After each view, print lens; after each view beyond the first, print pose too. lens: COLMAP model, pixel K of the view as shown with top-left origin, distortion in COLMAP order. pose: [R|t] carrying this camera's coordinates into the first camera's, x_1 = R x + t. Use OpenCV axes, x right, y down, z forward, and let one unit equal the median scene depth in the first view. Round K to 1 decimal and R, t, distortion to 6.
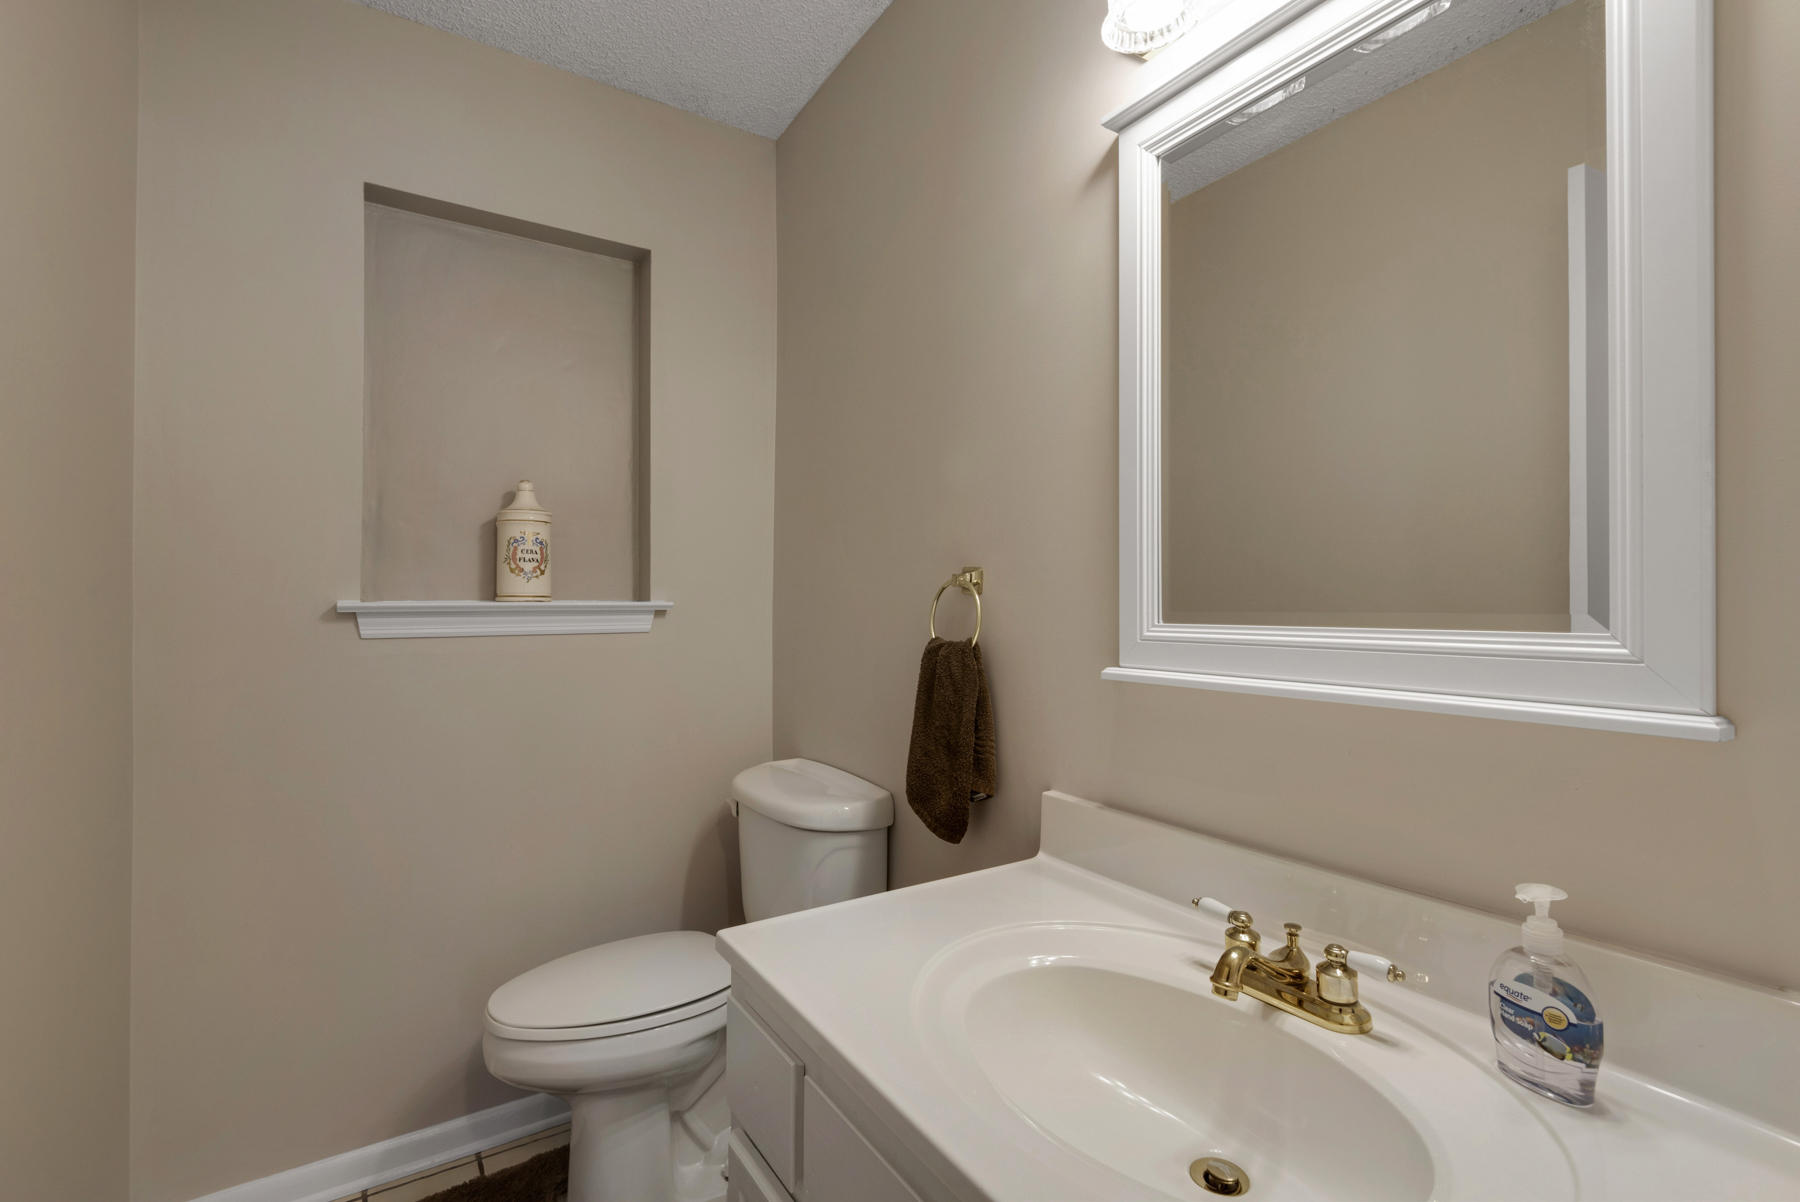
lens RADIAL K [[809.8, 0, 901.3], [0, 809.8, 601.2], [0, 0, 1]] dist [0.019936, -0.013740]
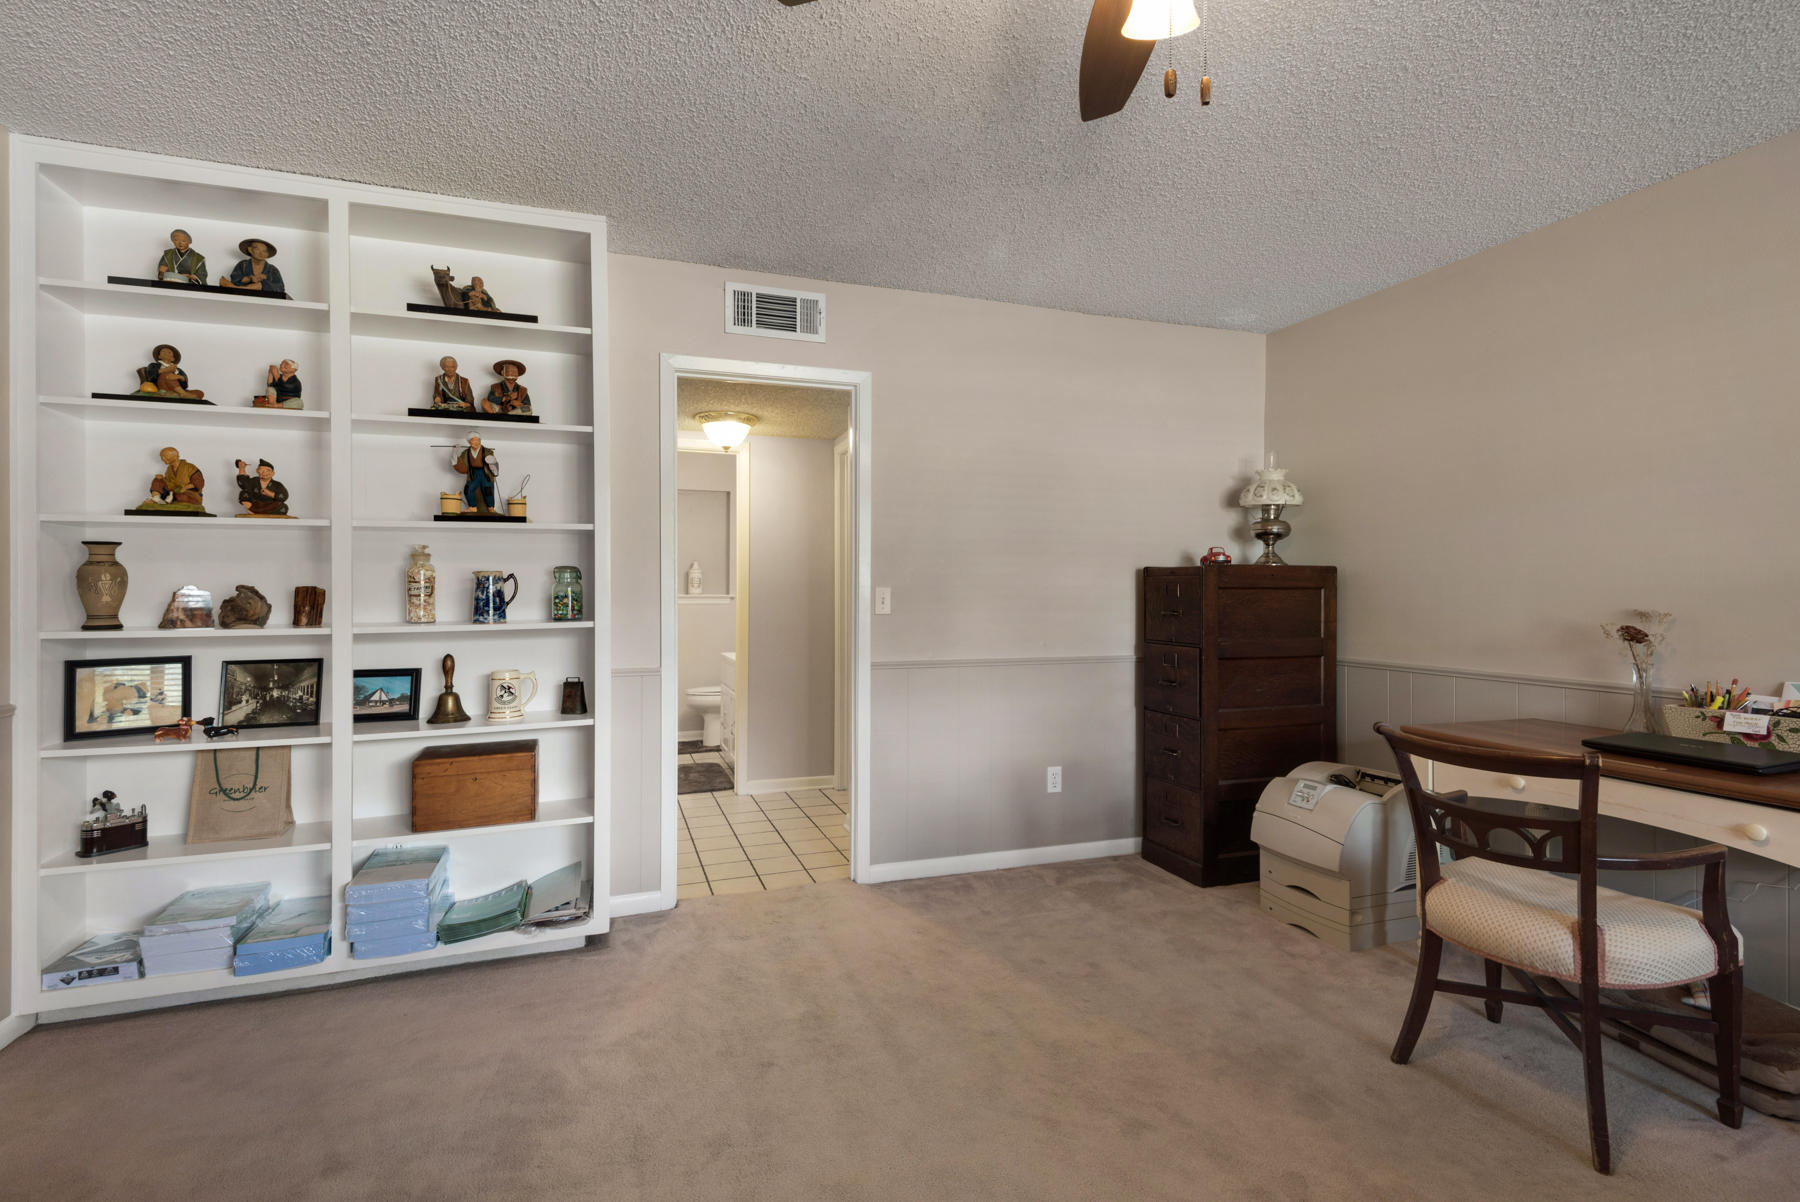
lens RADIAL K [[809.8, 0, 895.5], [0, 809.8, 594.6], [0, 0, 1]] dist [0.019936, -0.013740]
pose [[0.972277, 0.001132, -0.233828, 1.196771], [0.001131, 0.999954, 0.009544, -0.033298], [0.233828, -0.009544, 0.972231, -2.205856]]
